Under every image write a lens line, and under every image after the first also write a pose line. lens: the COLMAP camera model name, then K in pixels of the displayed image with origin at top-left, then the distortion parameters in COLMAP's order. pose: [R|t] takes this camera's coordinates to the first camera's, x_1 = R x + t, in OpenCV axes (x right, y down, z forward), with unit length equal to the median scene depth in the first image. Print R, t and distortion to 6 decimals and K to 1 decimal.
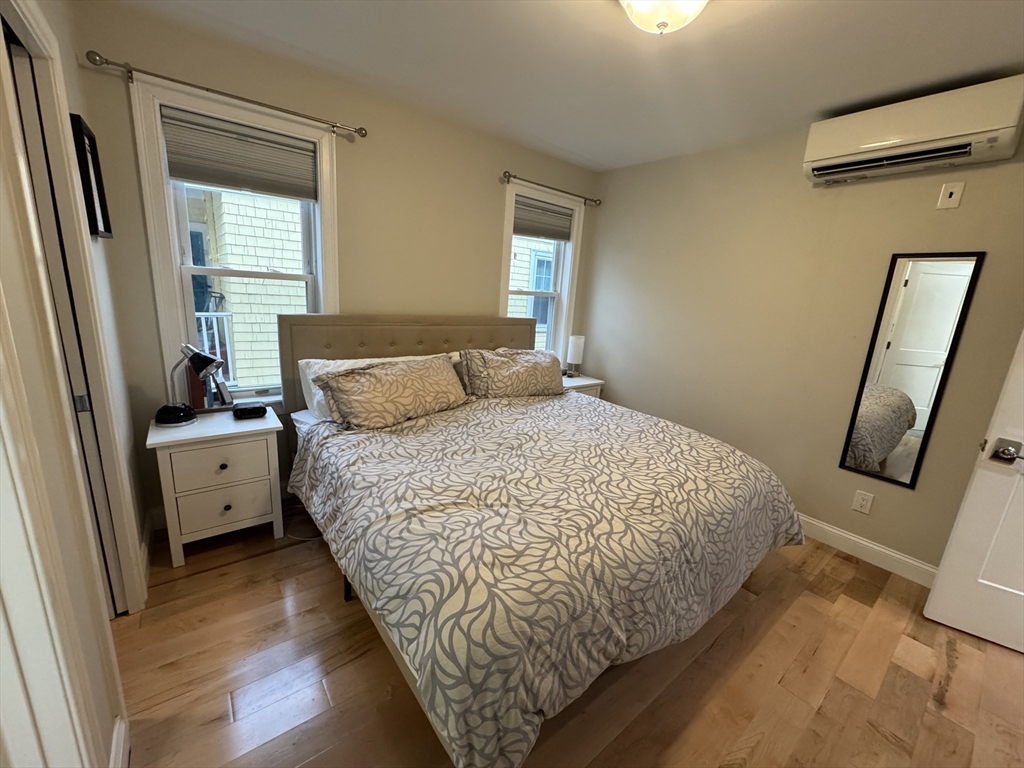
lens RADIAL K [[407.4, 0, 514.9], [0, 407.4, 381.0], [0, 0, 1]] dist [-0.002564, 0.000258]
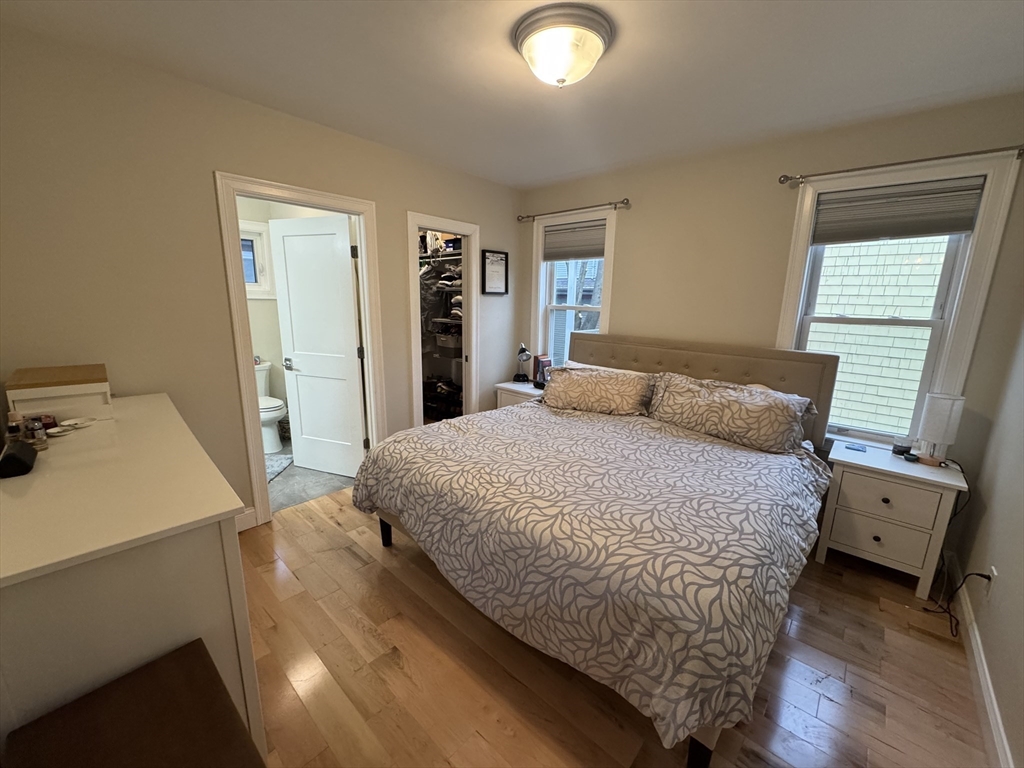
lens RADIAL K [[407.4, 0, 516.9], [0, 407.4, 387.1], [0, 0, 1]] dist [-0.002564, 0.000258]
pose [[0.173586, 0.148156, -0.973611, 1.077109], [-0.229184, 0.967553, 0.106373, -0.082204], [0.957780, 0.204672, 0.201909, 0.561011]]
